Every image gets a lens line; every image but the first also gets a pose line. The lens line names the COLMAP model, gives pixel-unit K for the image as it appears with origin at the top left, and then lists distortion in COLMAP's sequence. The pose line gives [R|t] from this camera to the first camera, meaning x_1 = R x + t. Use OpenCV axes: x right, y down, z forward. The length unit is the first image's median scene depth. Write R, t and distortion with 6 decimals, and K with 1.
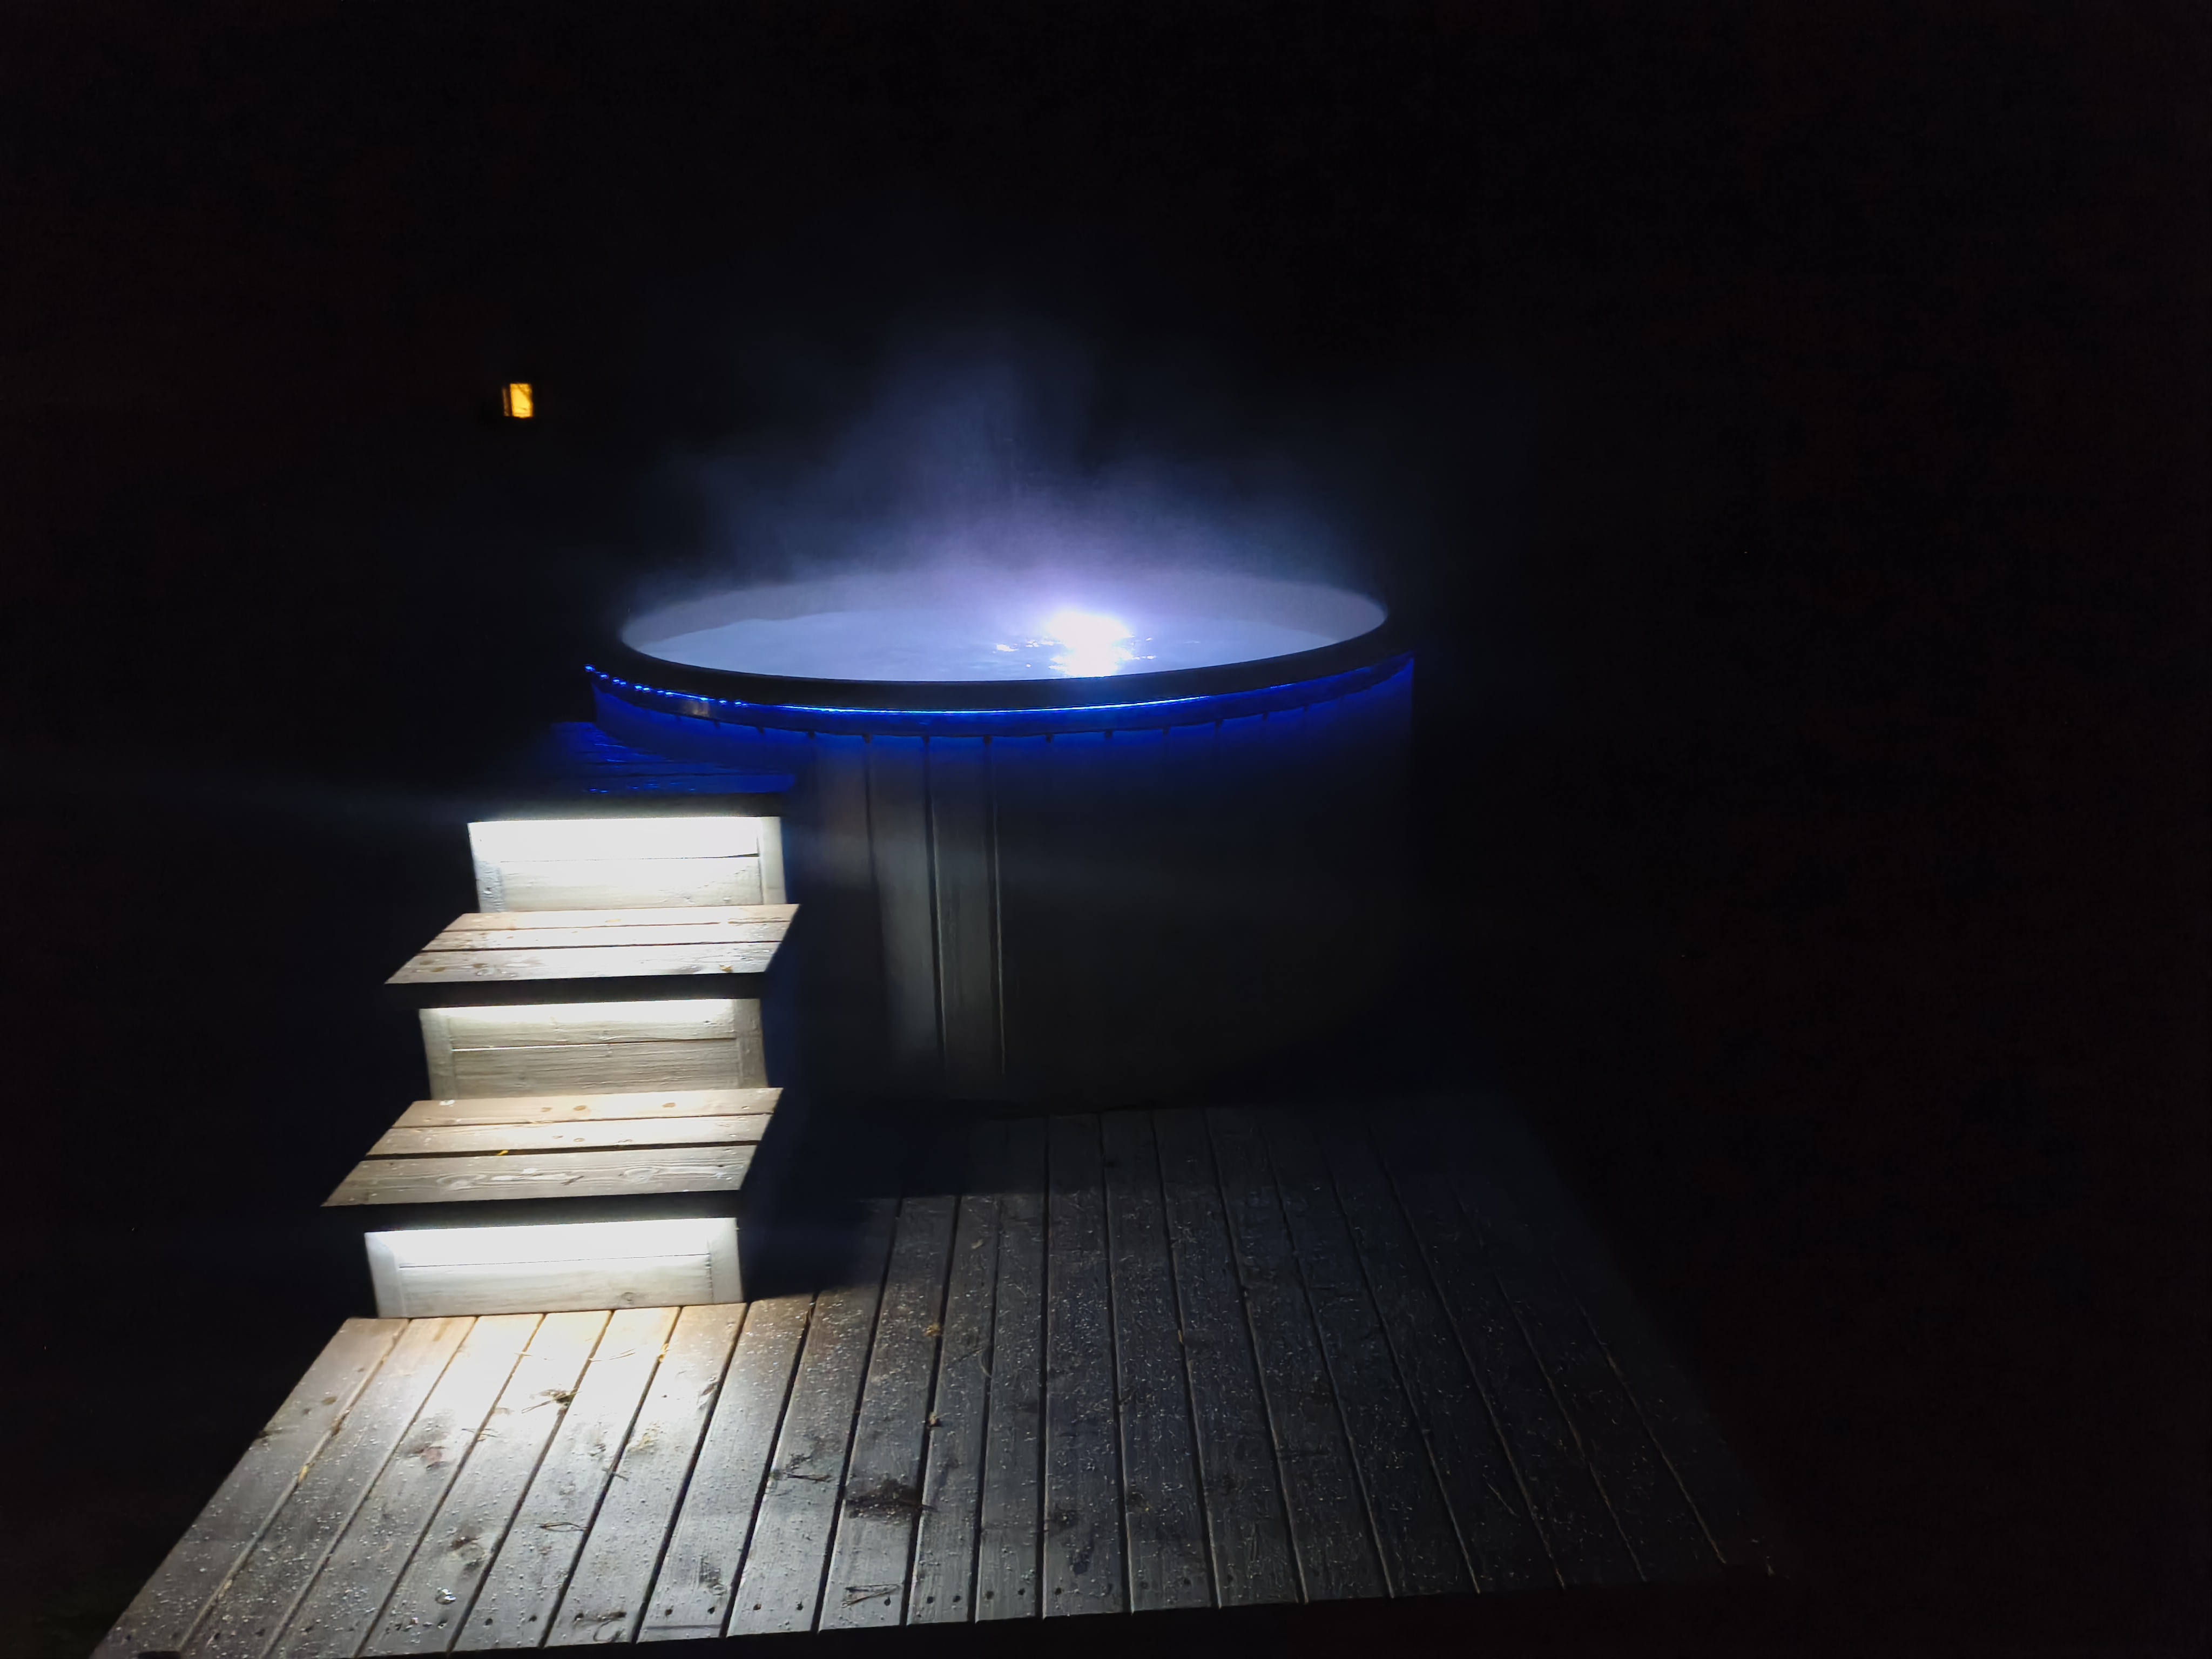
lens RADIAL K [[1551.2, 0, 1106.0], [0, 1551.2, 829.5], [0, 0, 1]] dist [-0.001456, 0.001974]
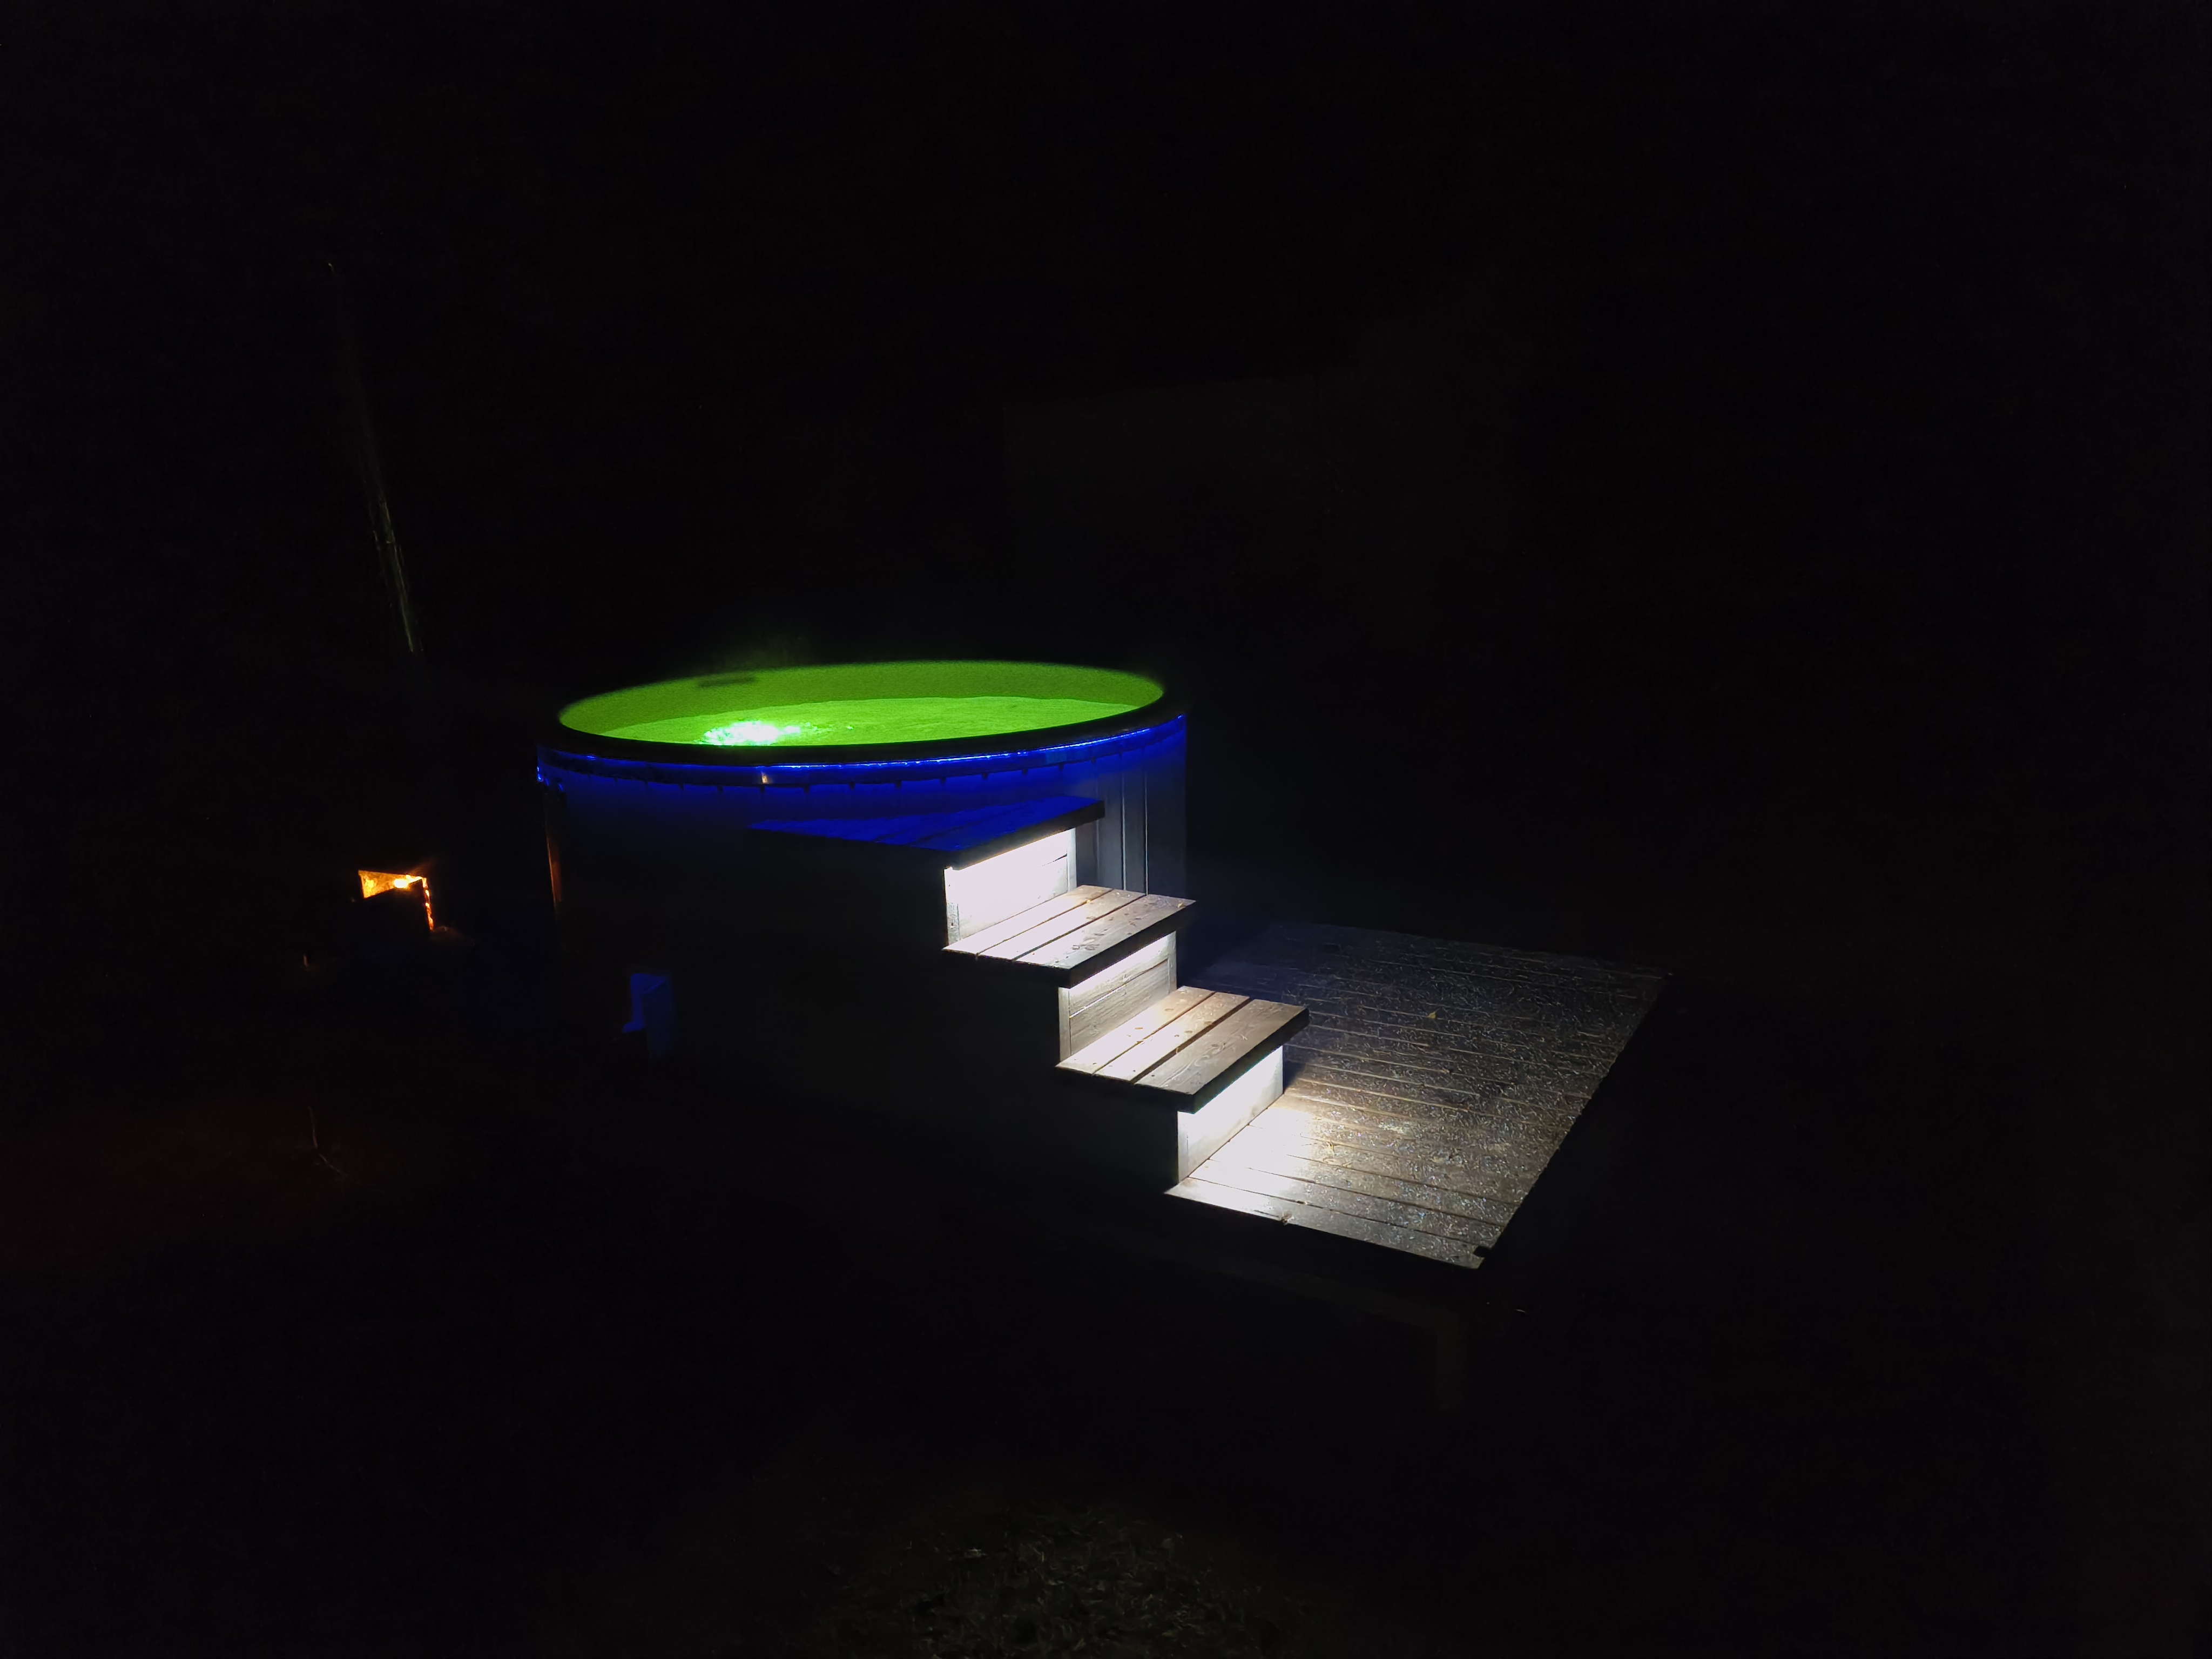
lens RADIAL K [[1551.2, 0, 1106.0], [0, 1551.2, 829.5], [0, 0, 1]] dist [-0.001456, 0.001974]
pose [[0.521596, -0.171574, 0.835763, -1.485789], [0.234850, 0.970603, 0.052687, -0.078541], [-0.820234, 0.168798, 0.546556, 0.211469]]
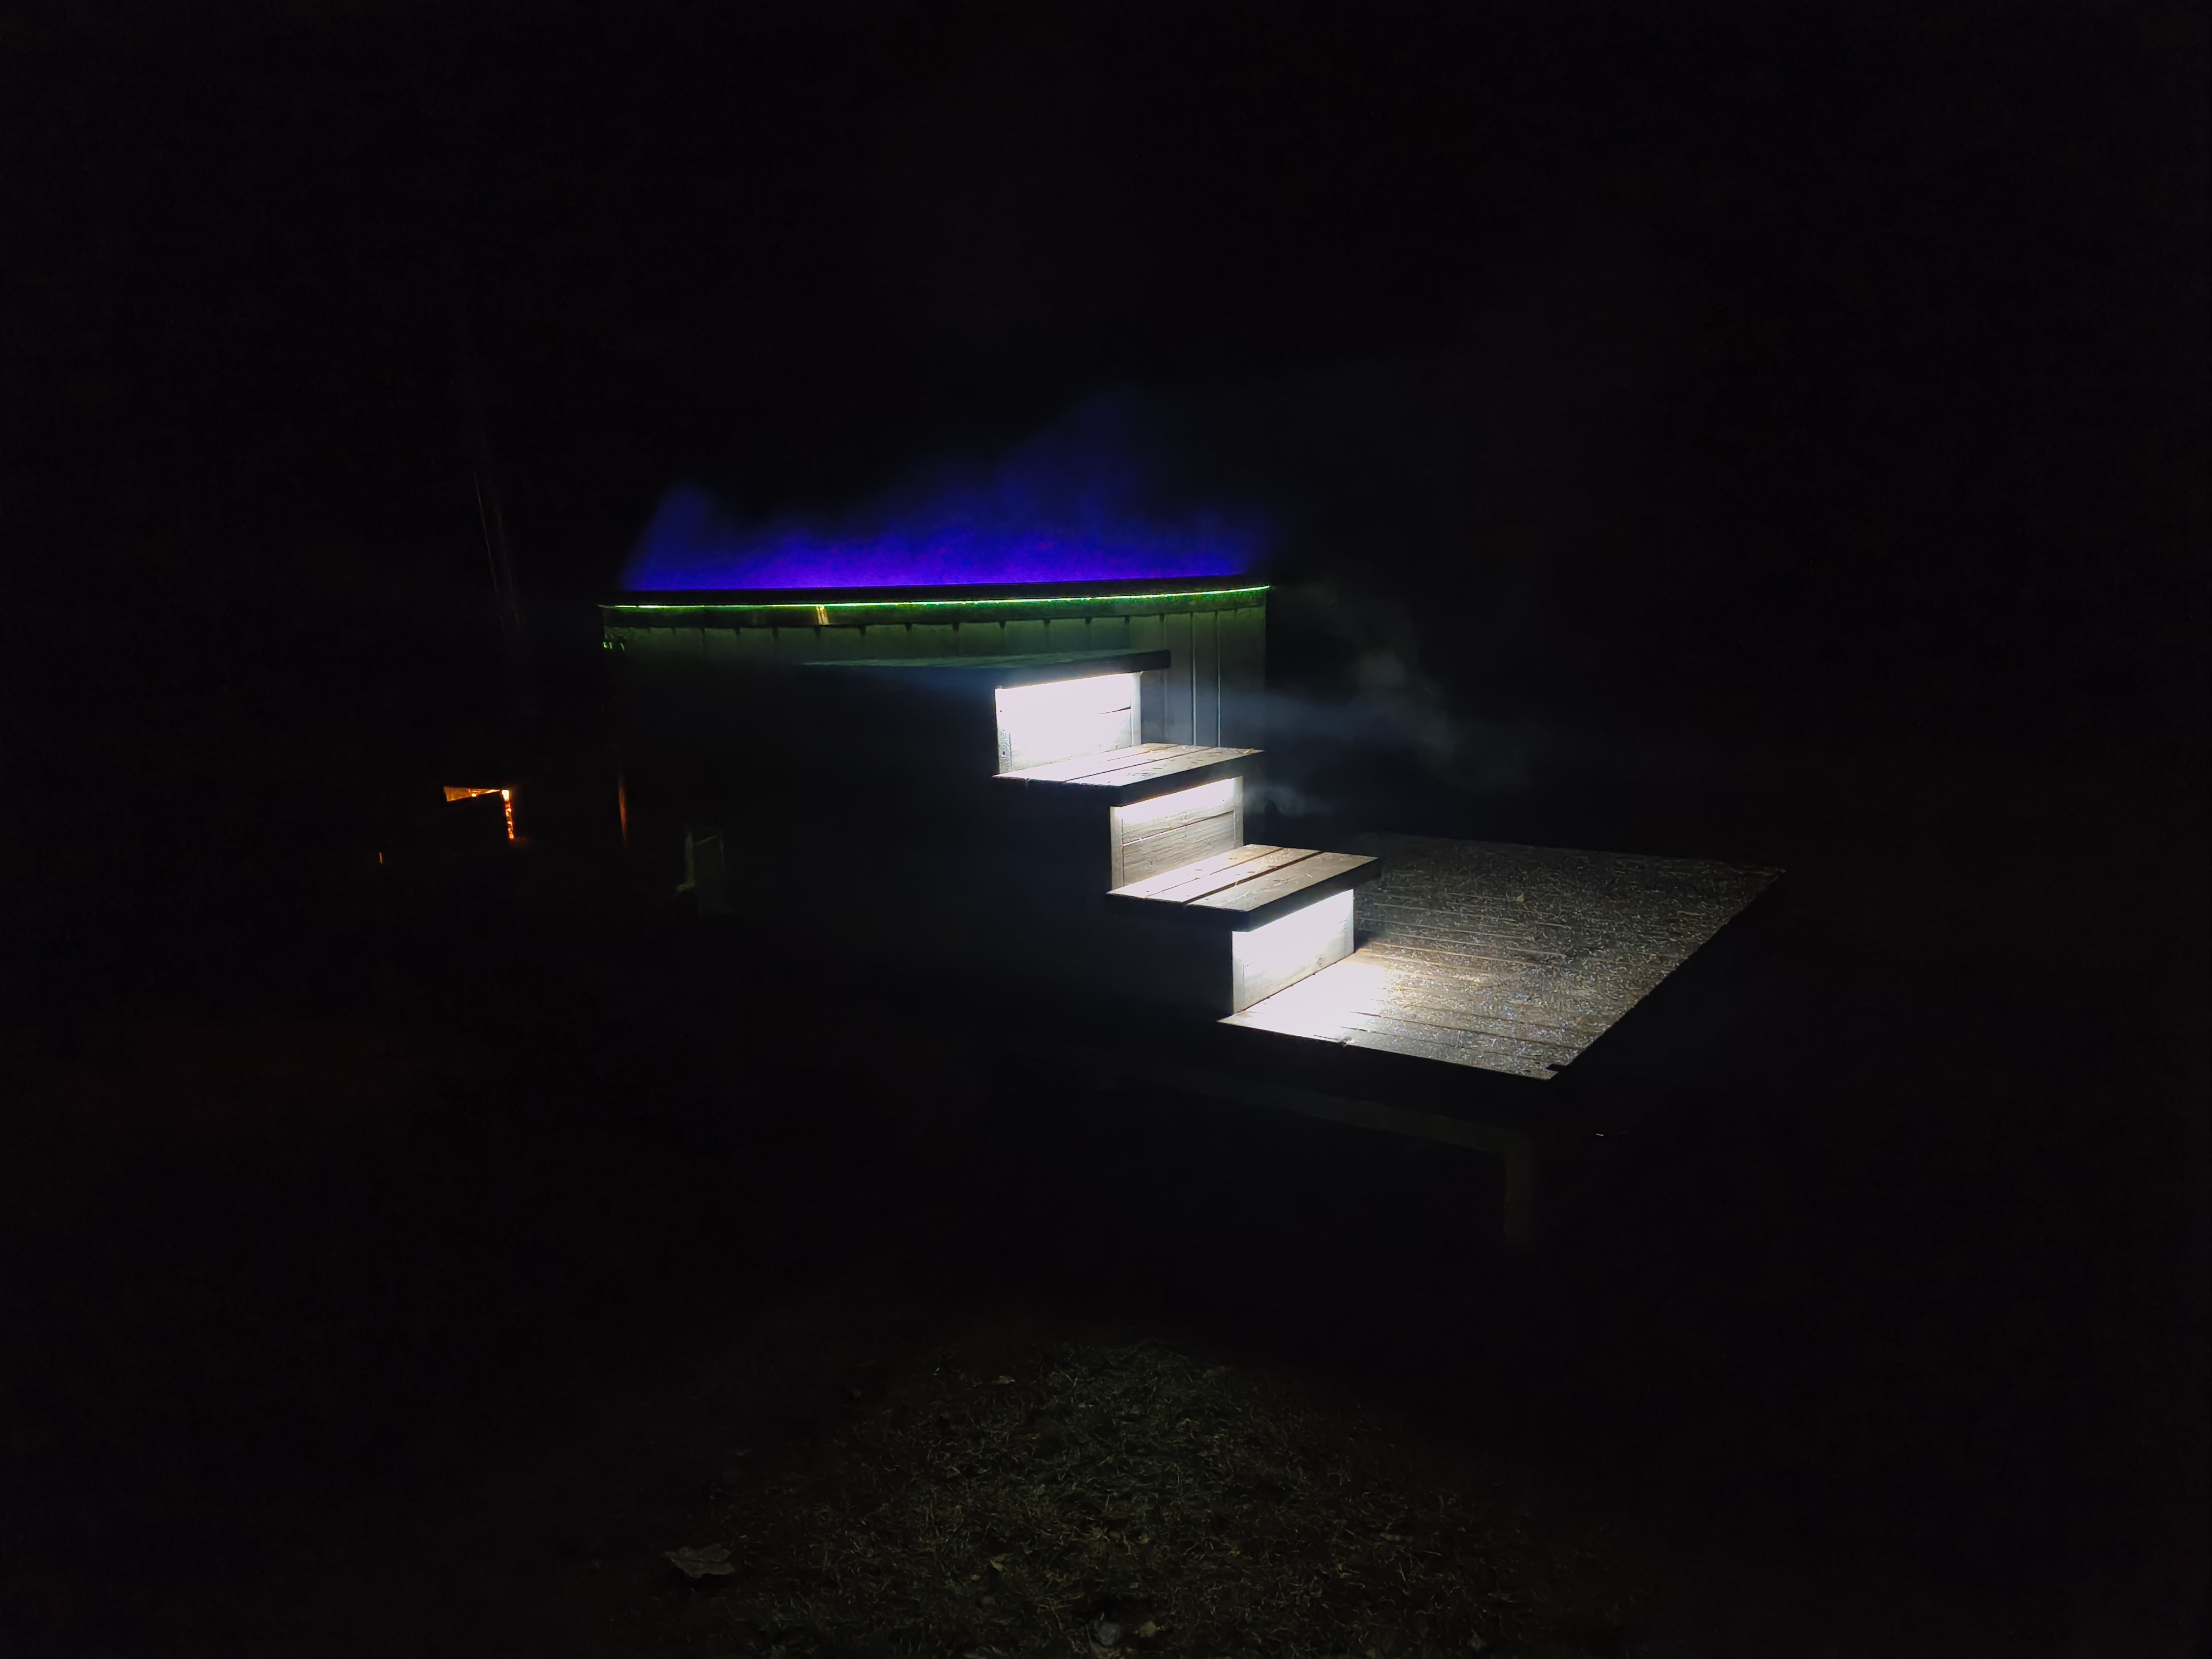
lens RADIAL K [[1553.1, 0, 1120.5], [0, 1553.1, 831.4], [0, 0, 1]] dist [-0.002627, 0.000432]
pose [[0.579956, -0.131196, 0.804014, -1.435090], [0.224206, 0.974538, -0.002704, 0.132274], [-0.783187, 0.181833, 0.594605, 0.238214]]
